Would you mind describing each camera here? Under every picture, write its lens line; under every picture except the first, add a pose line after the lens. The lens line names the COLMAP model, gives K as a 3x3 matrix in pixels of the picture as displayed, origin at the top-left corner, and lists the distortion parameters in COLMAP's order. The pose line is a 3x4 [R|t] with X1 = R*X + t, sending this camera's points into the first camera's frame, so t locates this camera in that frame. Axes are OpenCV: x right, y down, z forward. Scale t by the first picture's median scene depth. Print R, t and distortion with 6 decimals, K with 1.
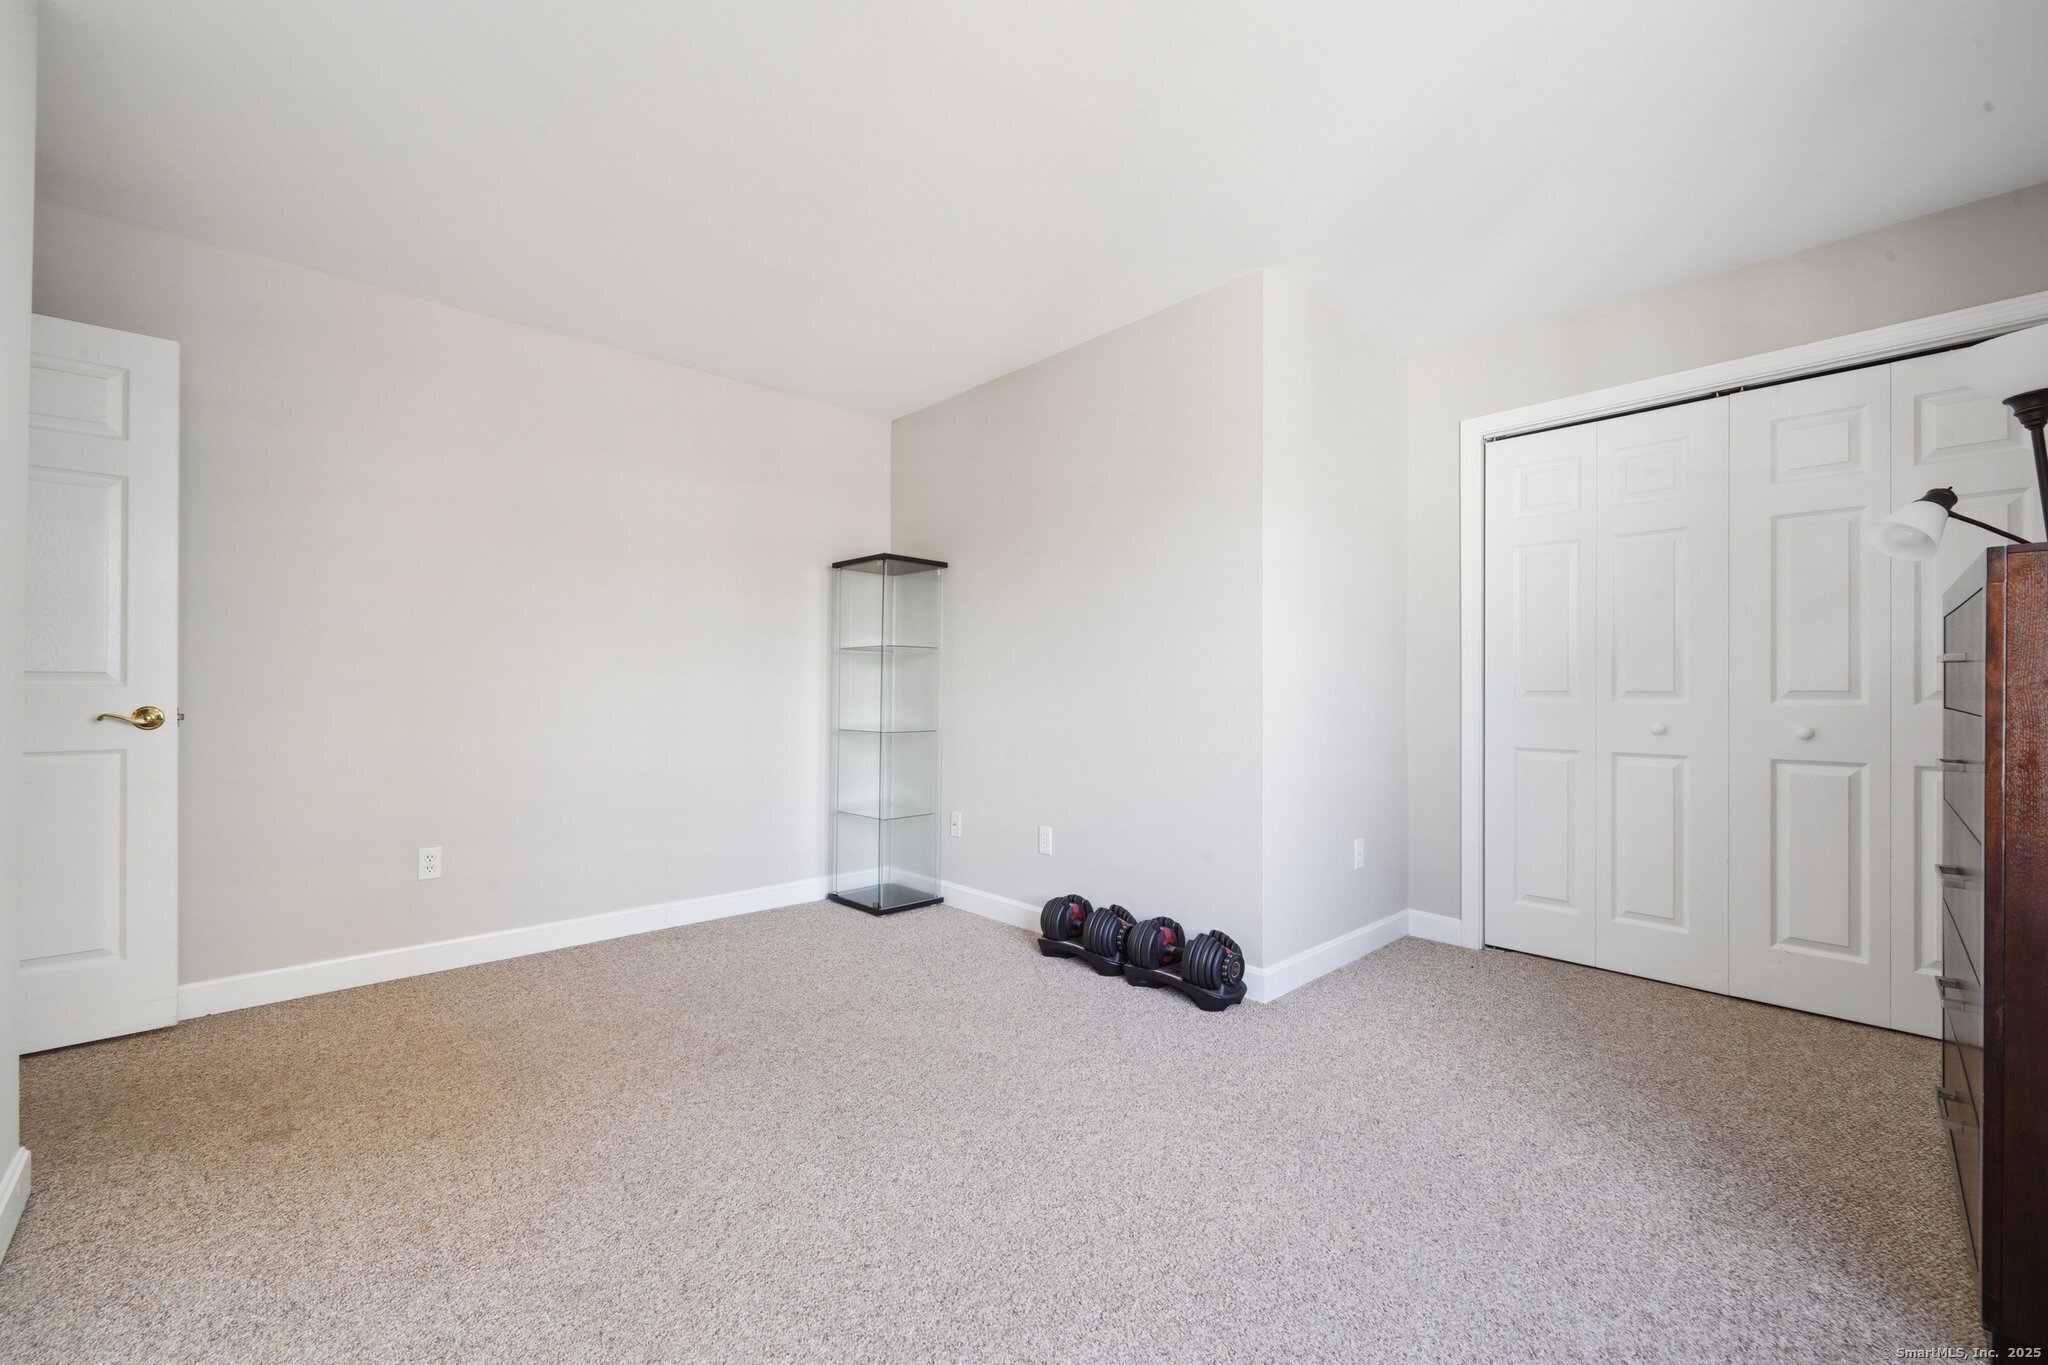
lens RADIAL K [[826.2, 0, 1022.7], [0, 826.2, 690.2], [0, 0, 1]] dist [0.000295, -0.000012]
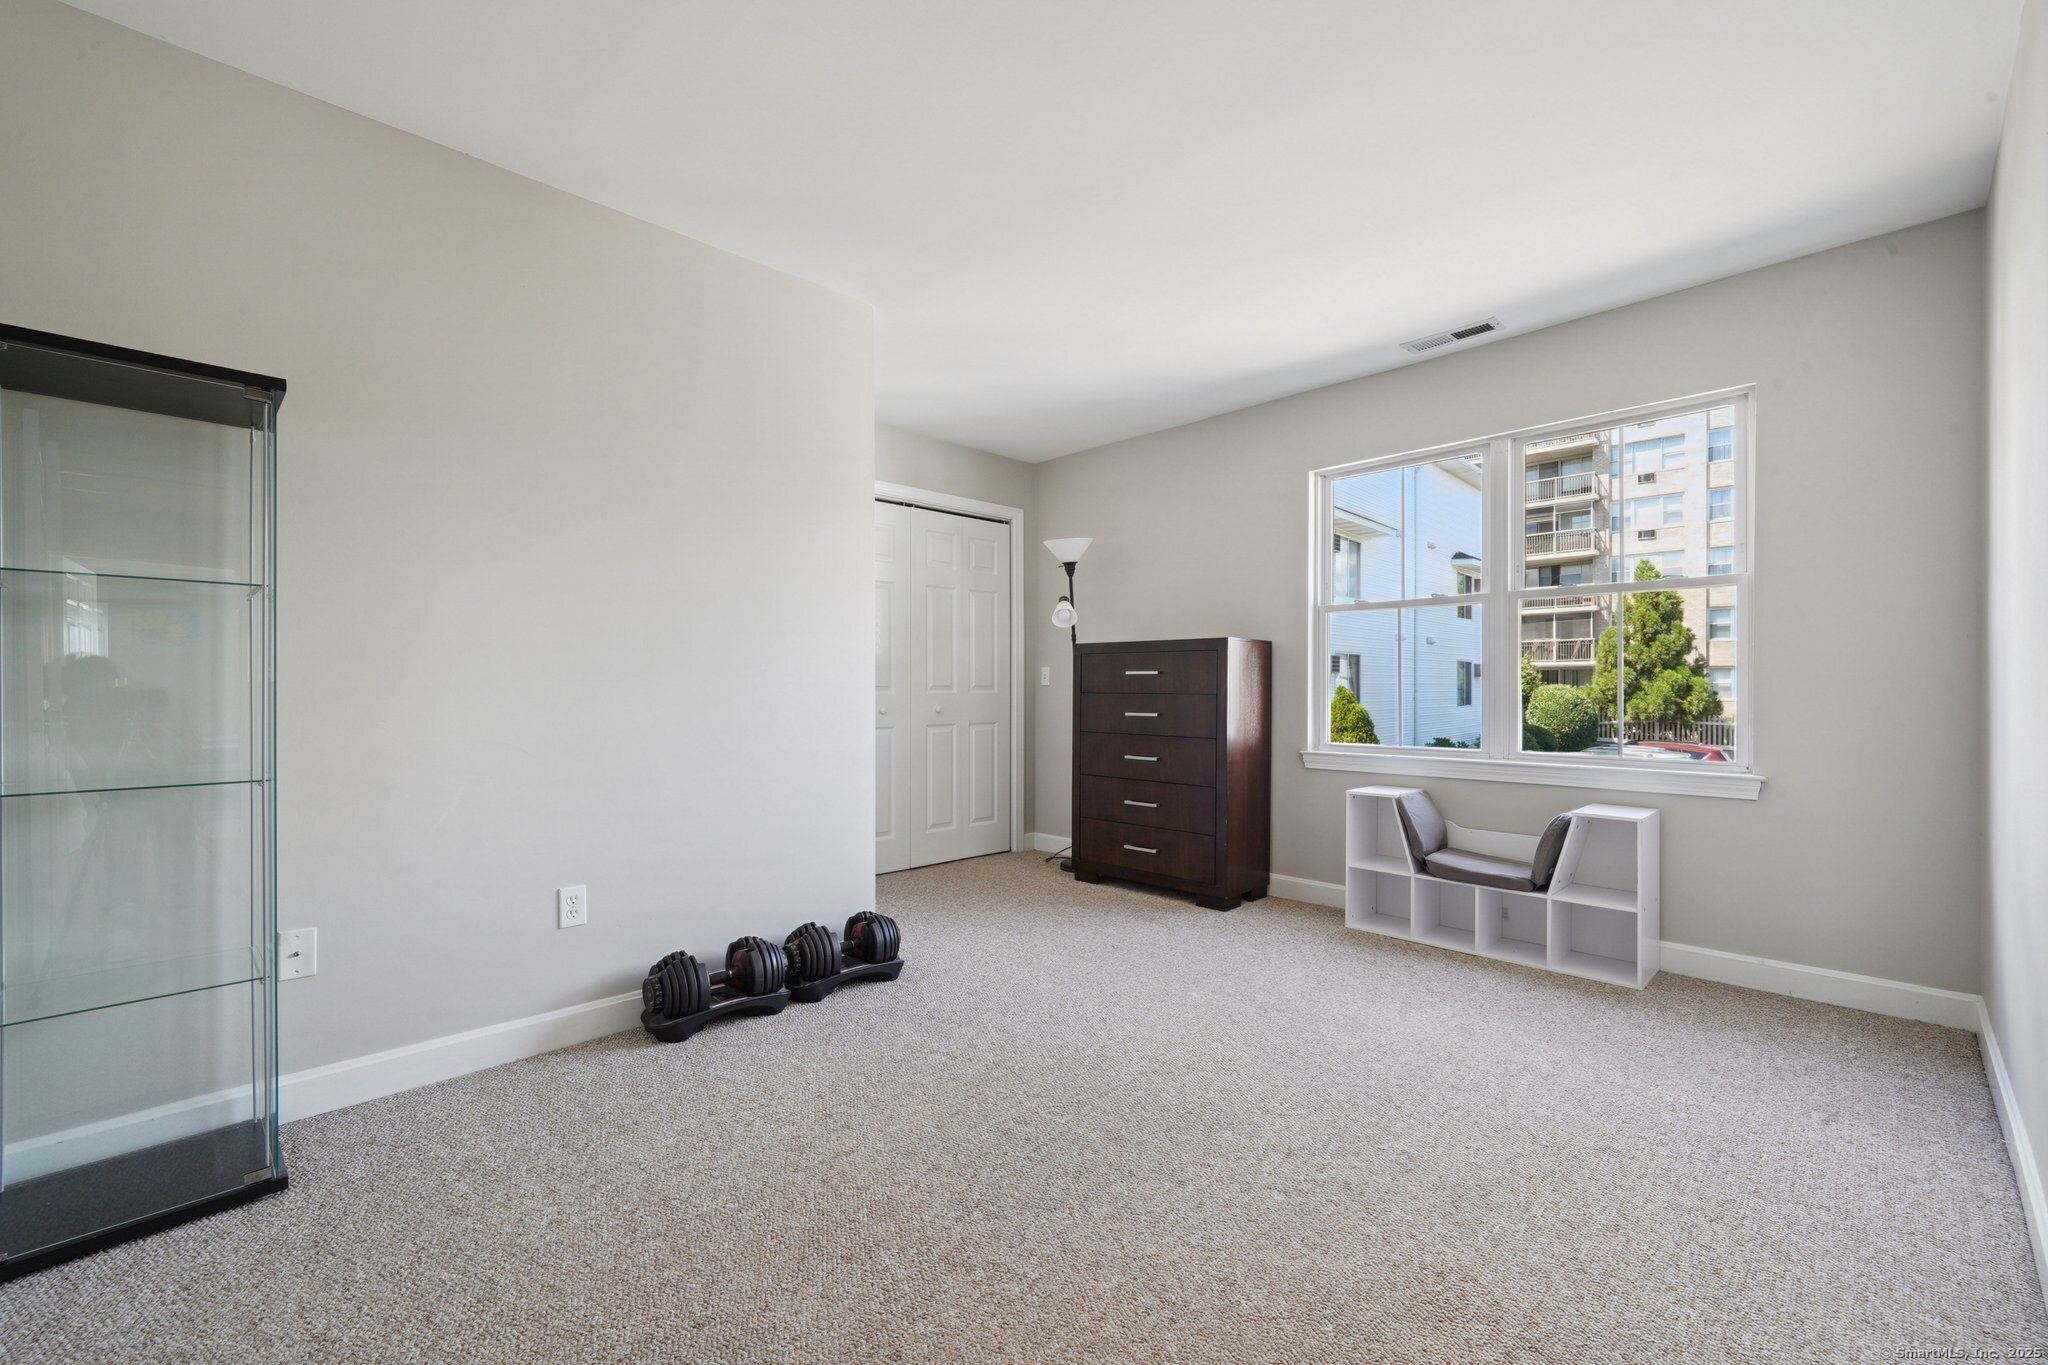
lens RADIAL K [[826.2, 0, 1022.7], [0, 826.2, 690.2], [0, 0, 1]] dist [0.000295, -0.000012]
pose [[-0.009701, -0.005815, 0.999936, -0.759858], [-0.001657, 0.999982, 0.005799, -0.000484], [-0.999952, -0.001601, -0.009711, 0.738731]]
